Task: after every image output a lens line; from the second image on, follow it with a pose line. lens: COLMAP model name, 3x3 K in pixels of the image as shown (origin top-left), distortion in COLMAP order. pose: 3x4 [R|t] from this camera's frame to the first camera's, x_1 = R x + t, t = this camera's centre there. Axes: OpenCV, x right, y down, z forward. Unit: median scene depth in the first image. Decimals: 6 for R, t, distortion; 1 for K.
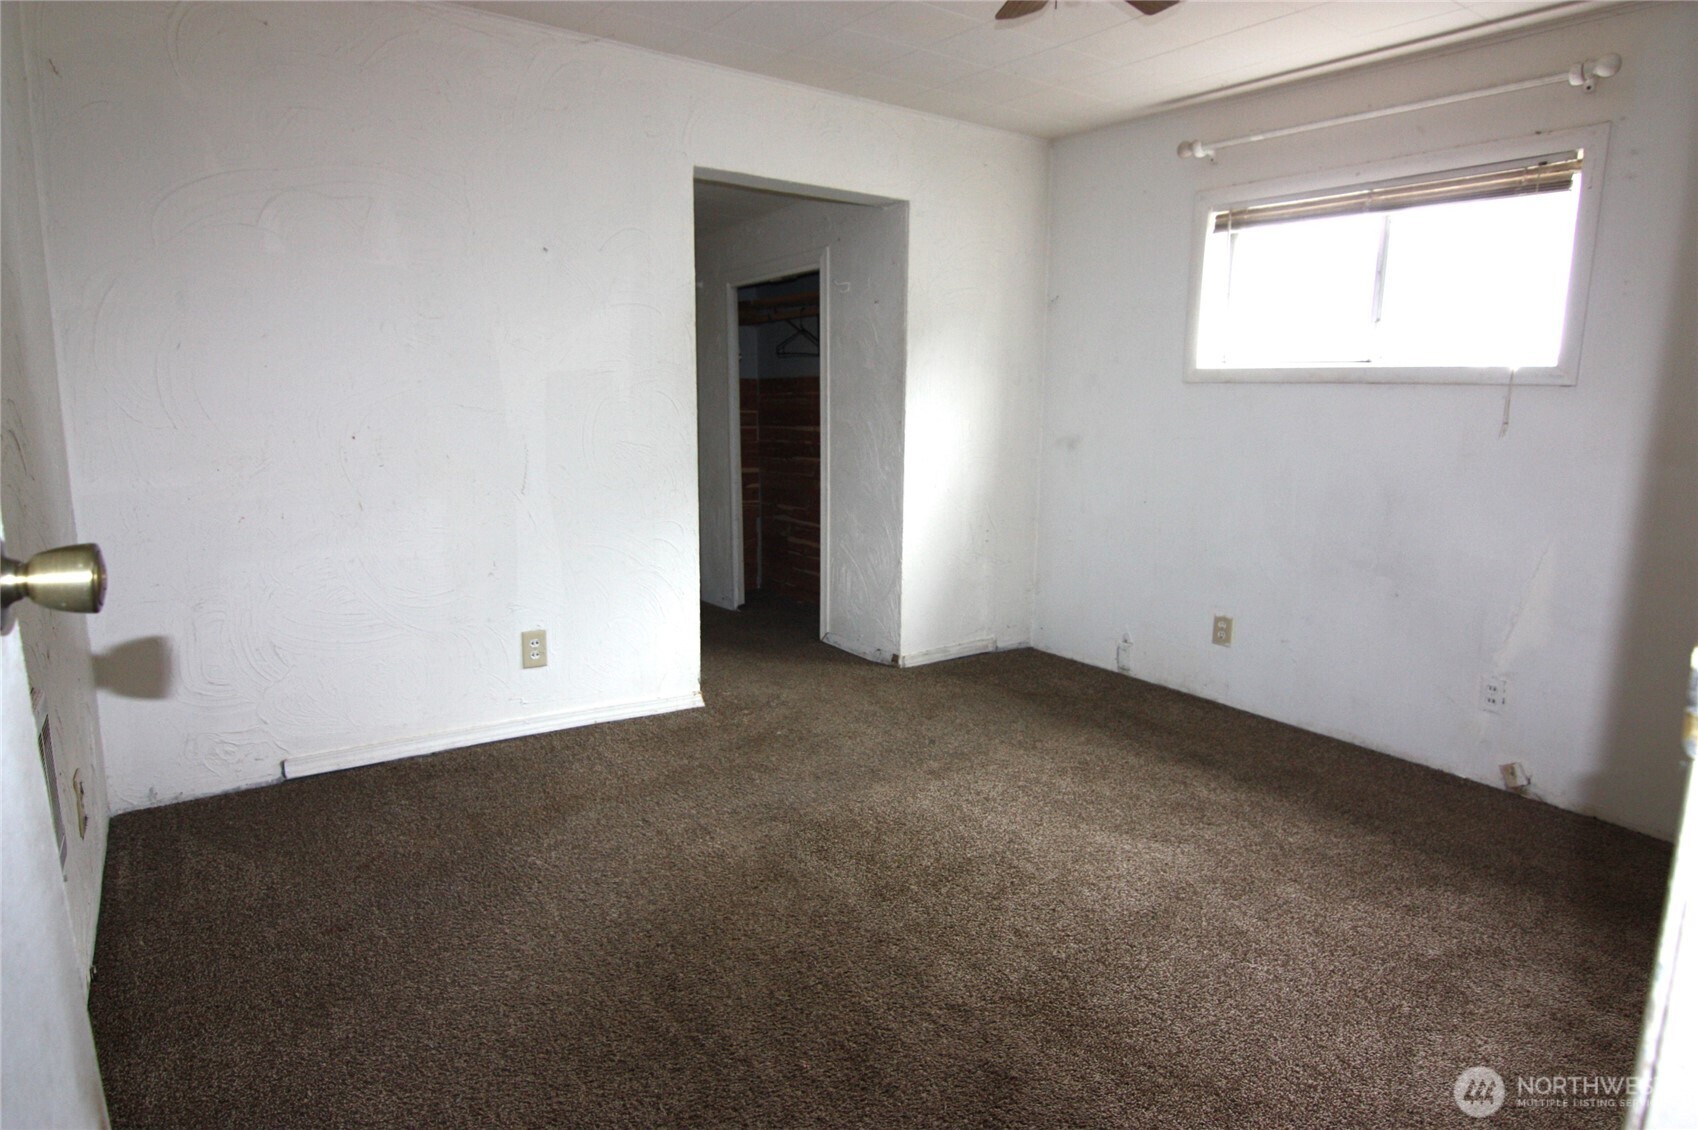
lens RADIAL K [[920.5, 0, 855.6], [0, 920.5, 570.8], [0, 0, 1]] dist [0.000561, -0.008492]
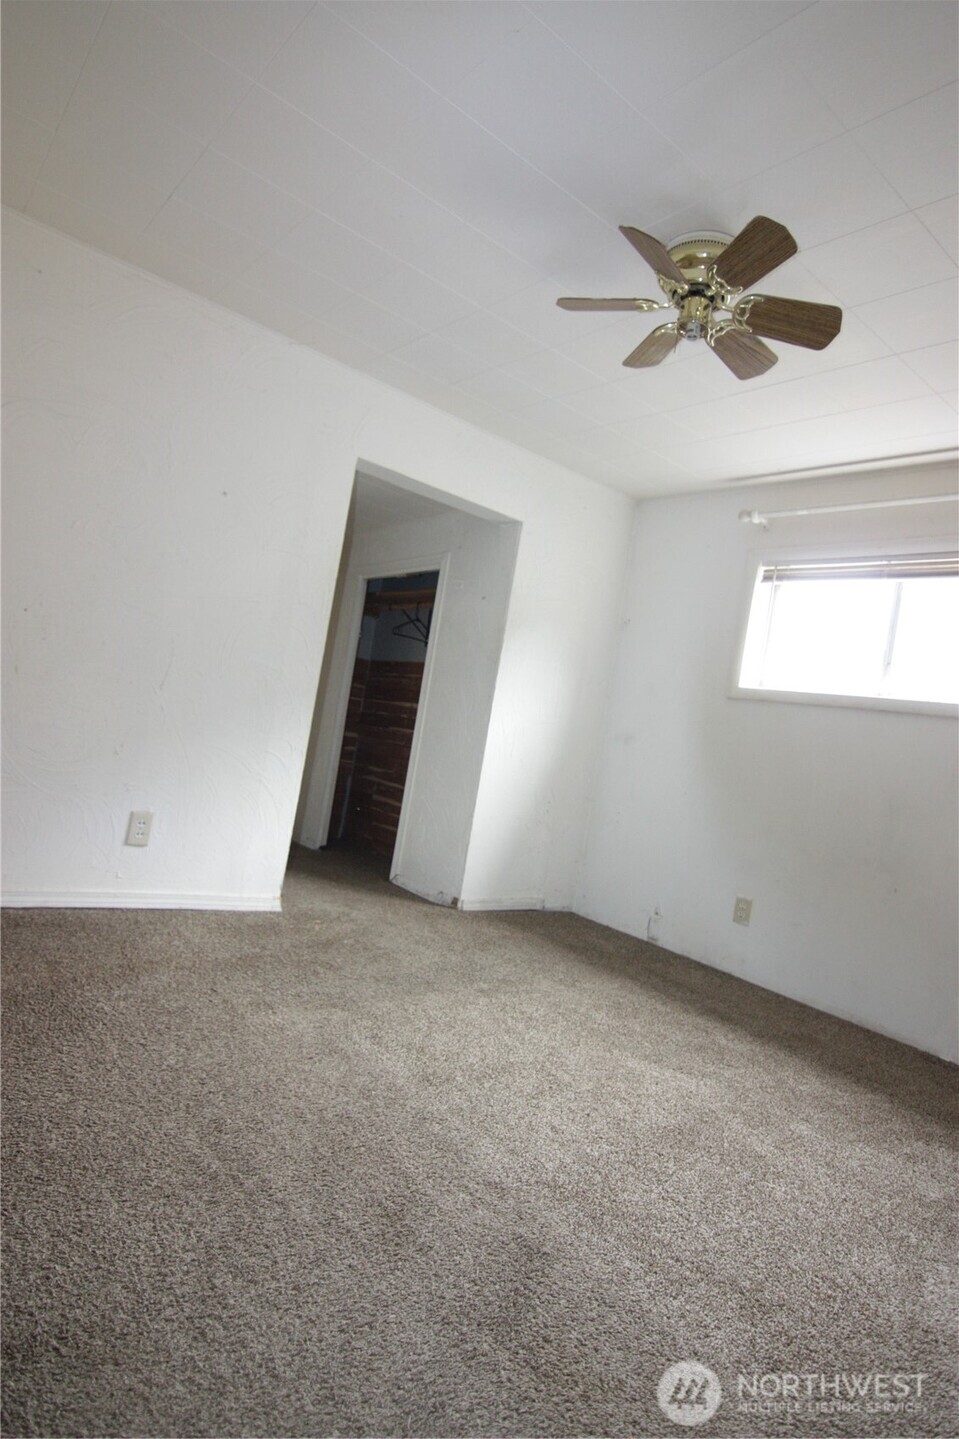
lens RADIAL K [[780.1, 0, 474.9], [0, 780.1, 713.0], [0, 0, 1]] dist [0.000561, -0.008492]
pose [[0.987028, 0.153998, 0.045389, -0.021748], [-0.142661, 0.970964, -0.192034, 0.094149], [-0.073644, 0.183068, 0.980338, 0.037738]]
